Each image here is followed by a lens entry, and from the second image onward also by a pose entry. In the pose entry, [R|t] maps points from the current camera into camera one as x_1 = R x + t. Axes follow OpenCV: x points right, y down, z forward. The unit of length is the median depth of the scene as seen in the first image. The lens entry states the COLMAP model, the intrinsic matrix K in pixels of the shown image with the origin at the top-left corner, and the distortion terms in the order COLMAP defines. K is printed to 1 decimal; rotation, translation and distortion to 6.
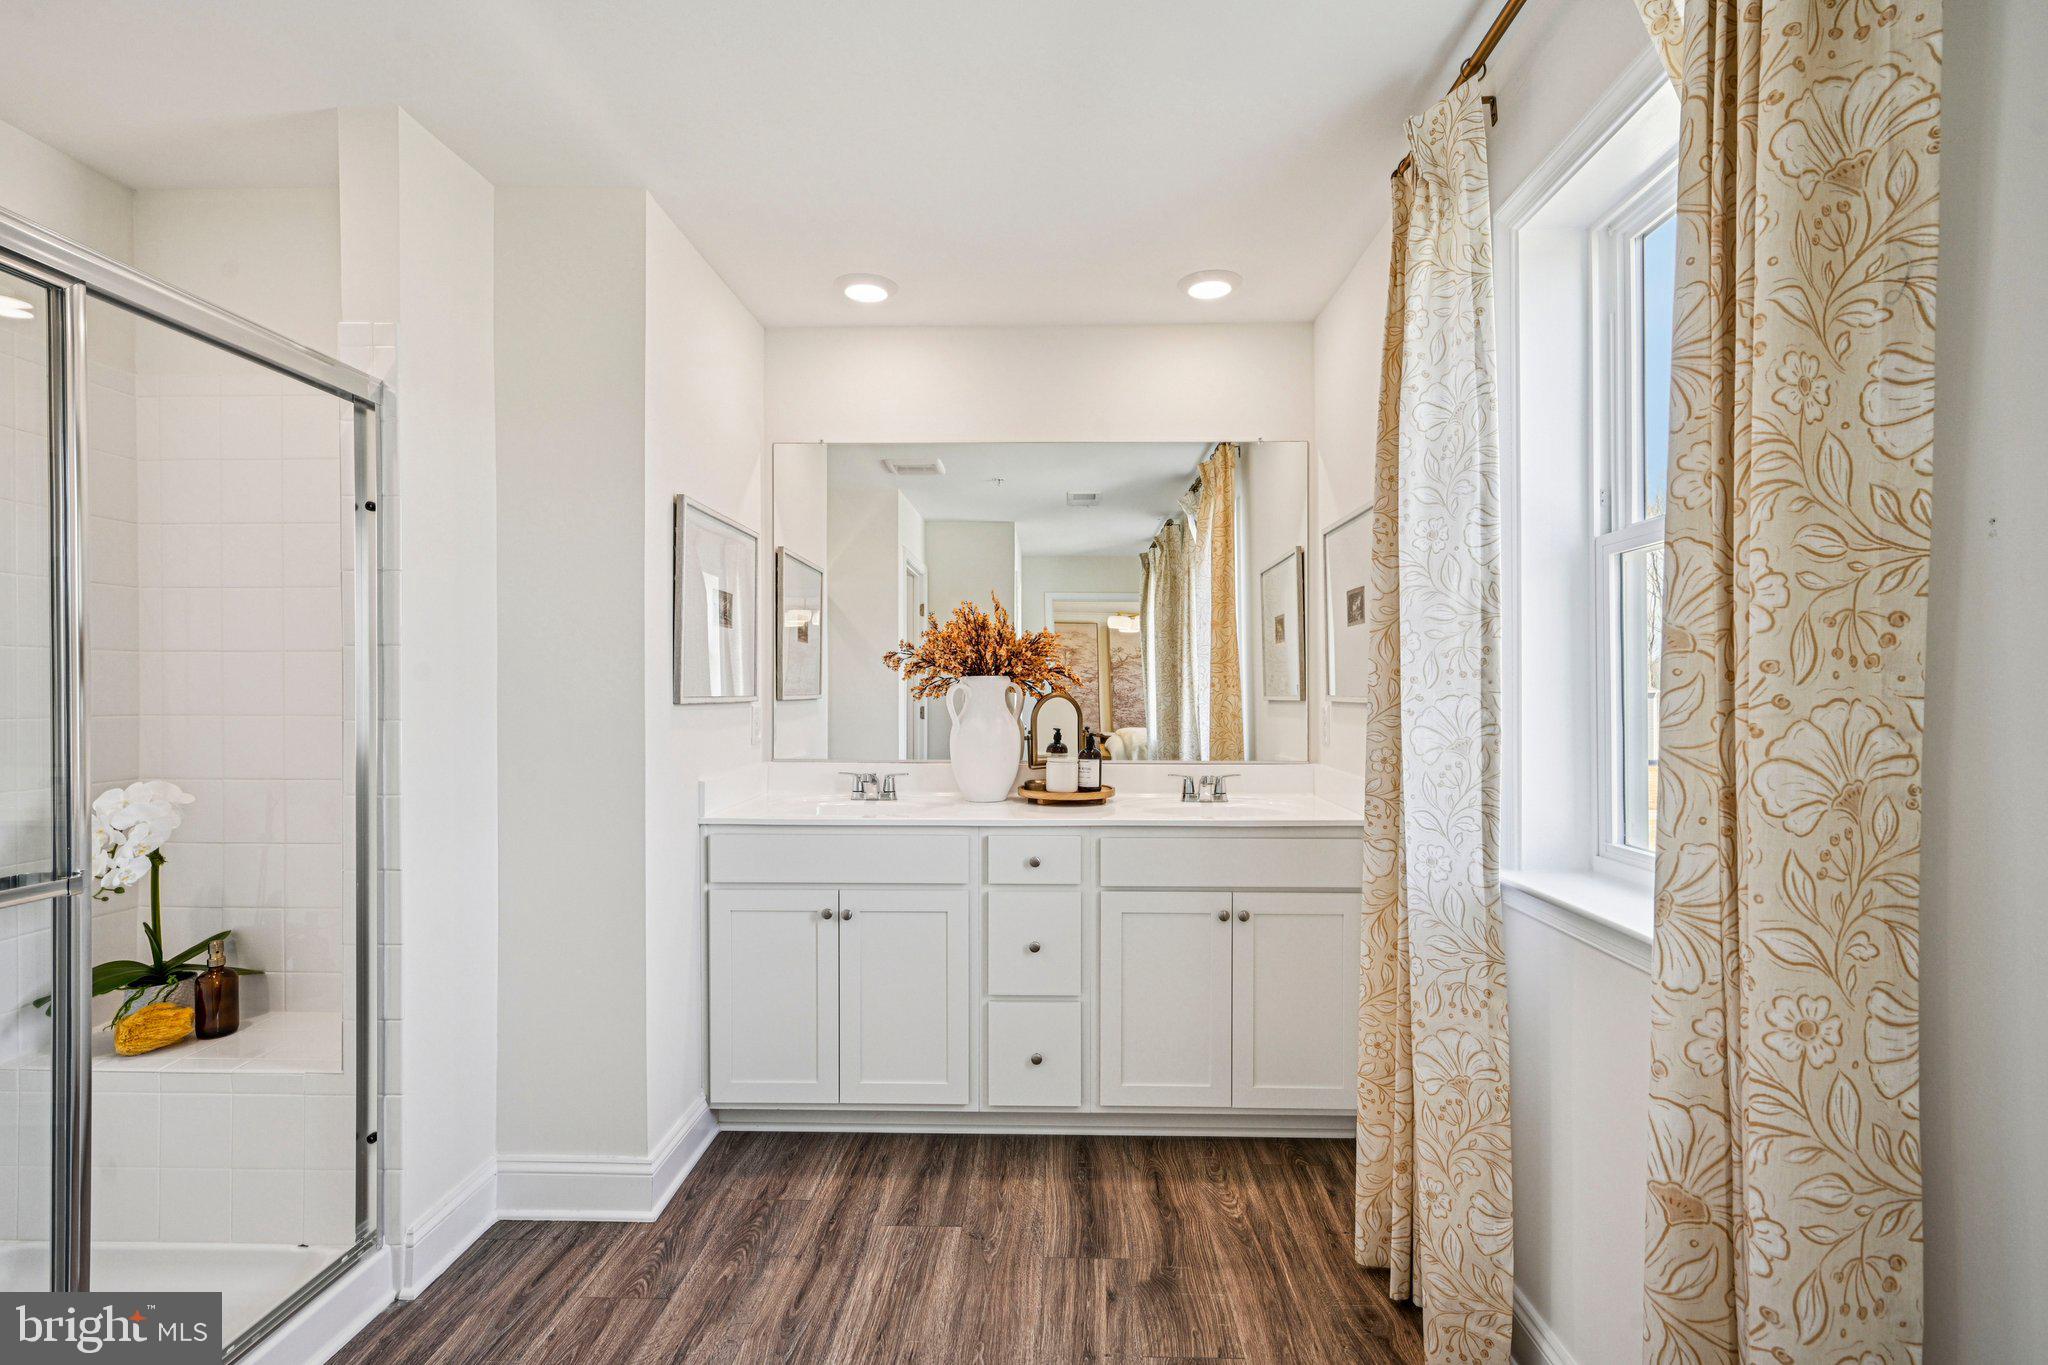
lens RADIAL K [[910.1, 0, 1024.5], [0, 910.1, 670.7], [0, 0, 1]] dist [-0.001061, 0.000318]
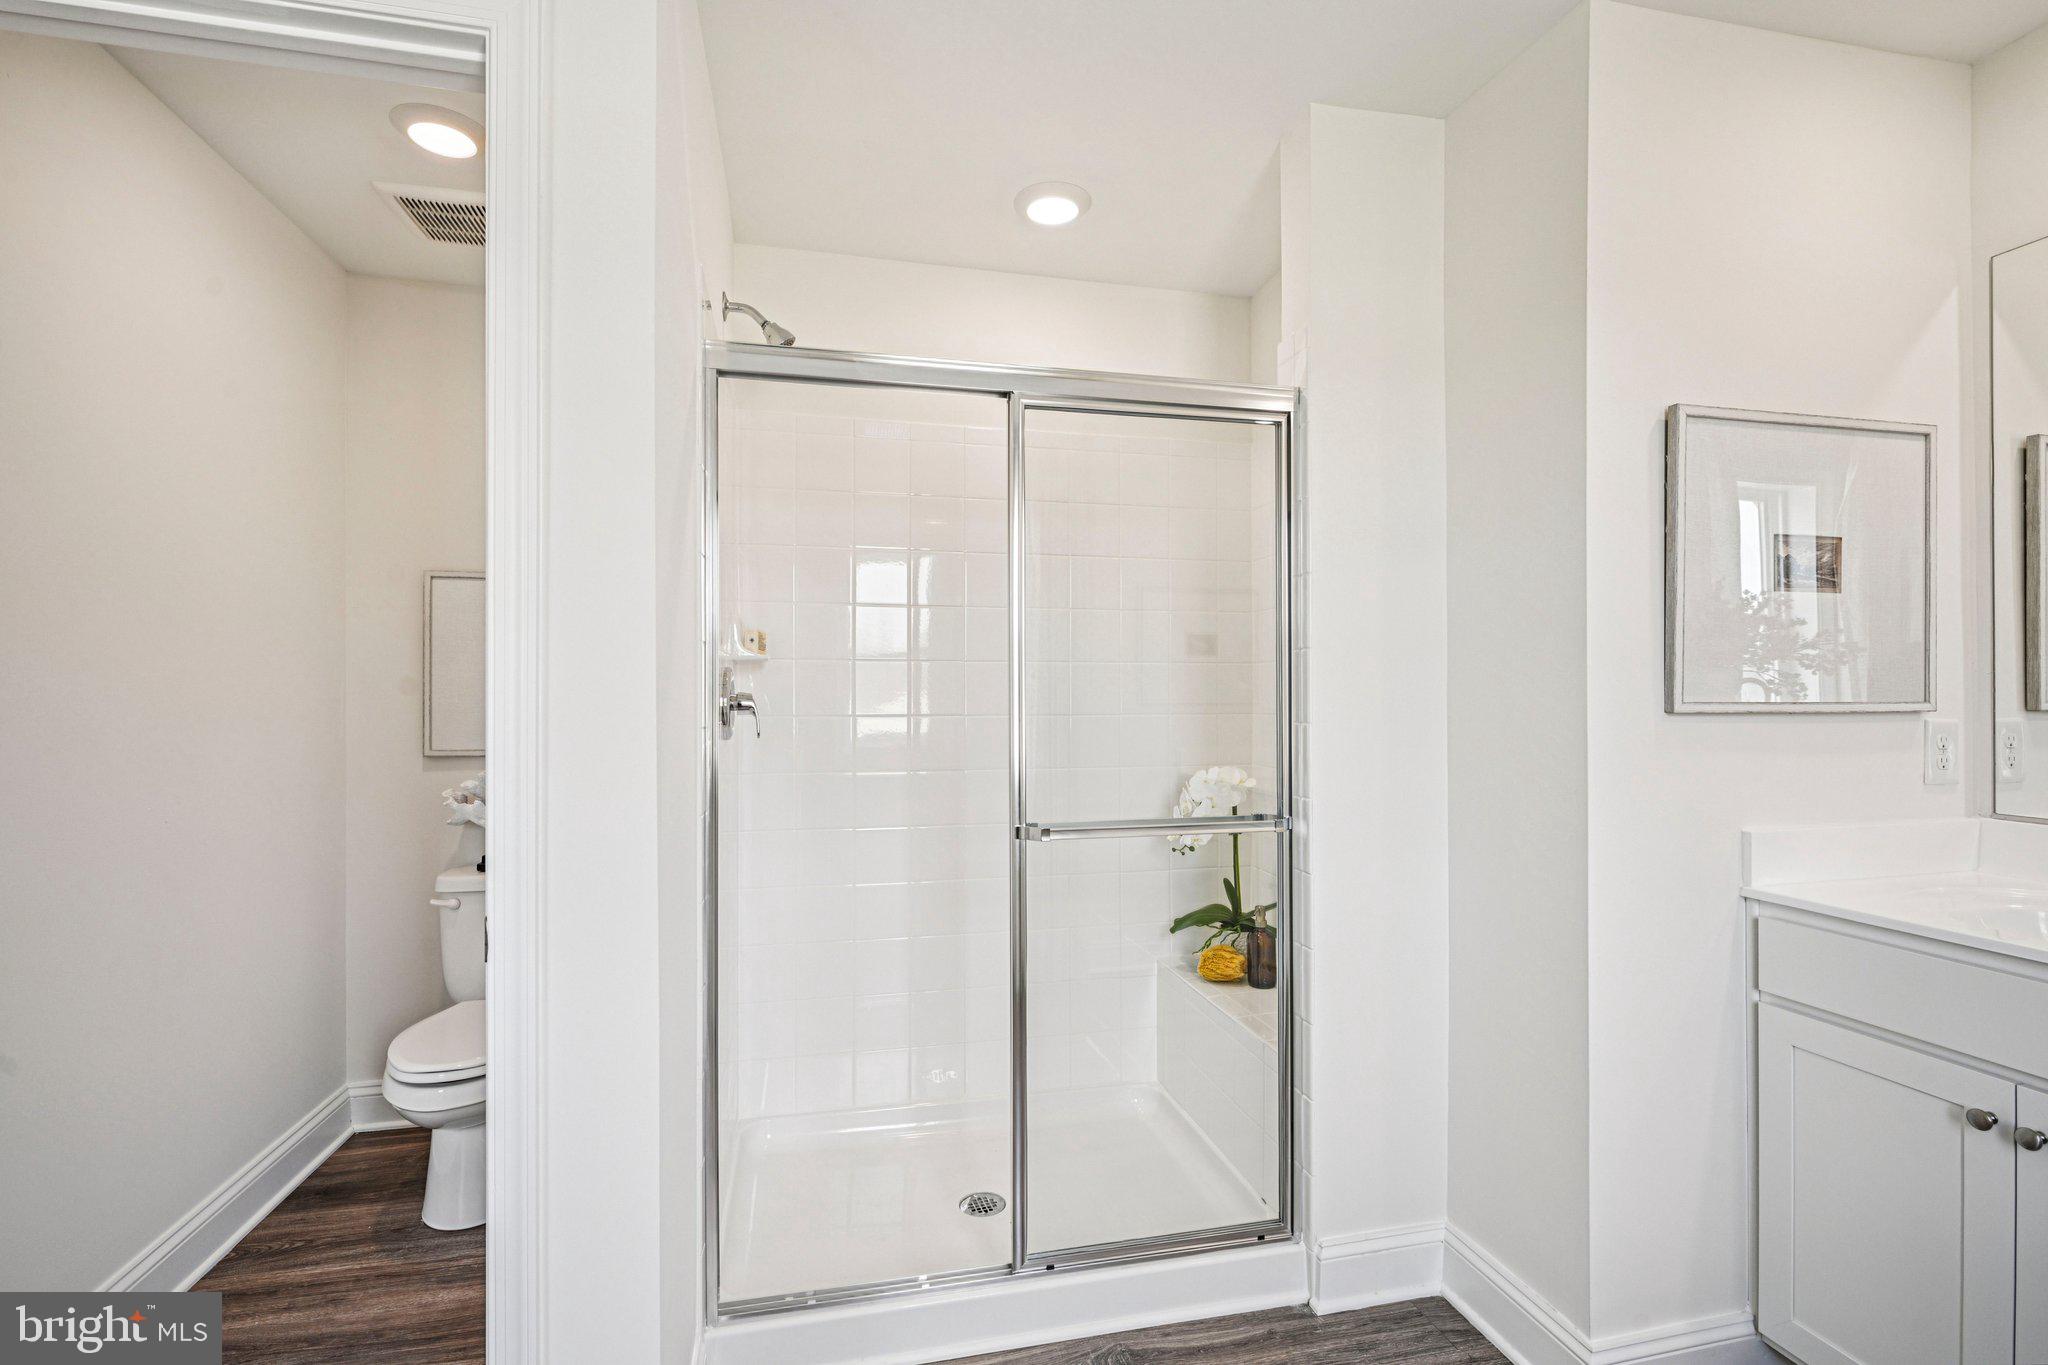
lens RADIAL K [[911.4, 0, 1019.7], [0, 911.4, 686.7], [0, 0, 1]] dist [0.001072, -0.000307]
pose [[0.252074, -0.008197, -0.967673, 0.181454], [0.023610, 0.999719, -0.002318, 0.008167], [0.967420, -0.022263, 0.252196, 0.406052]]
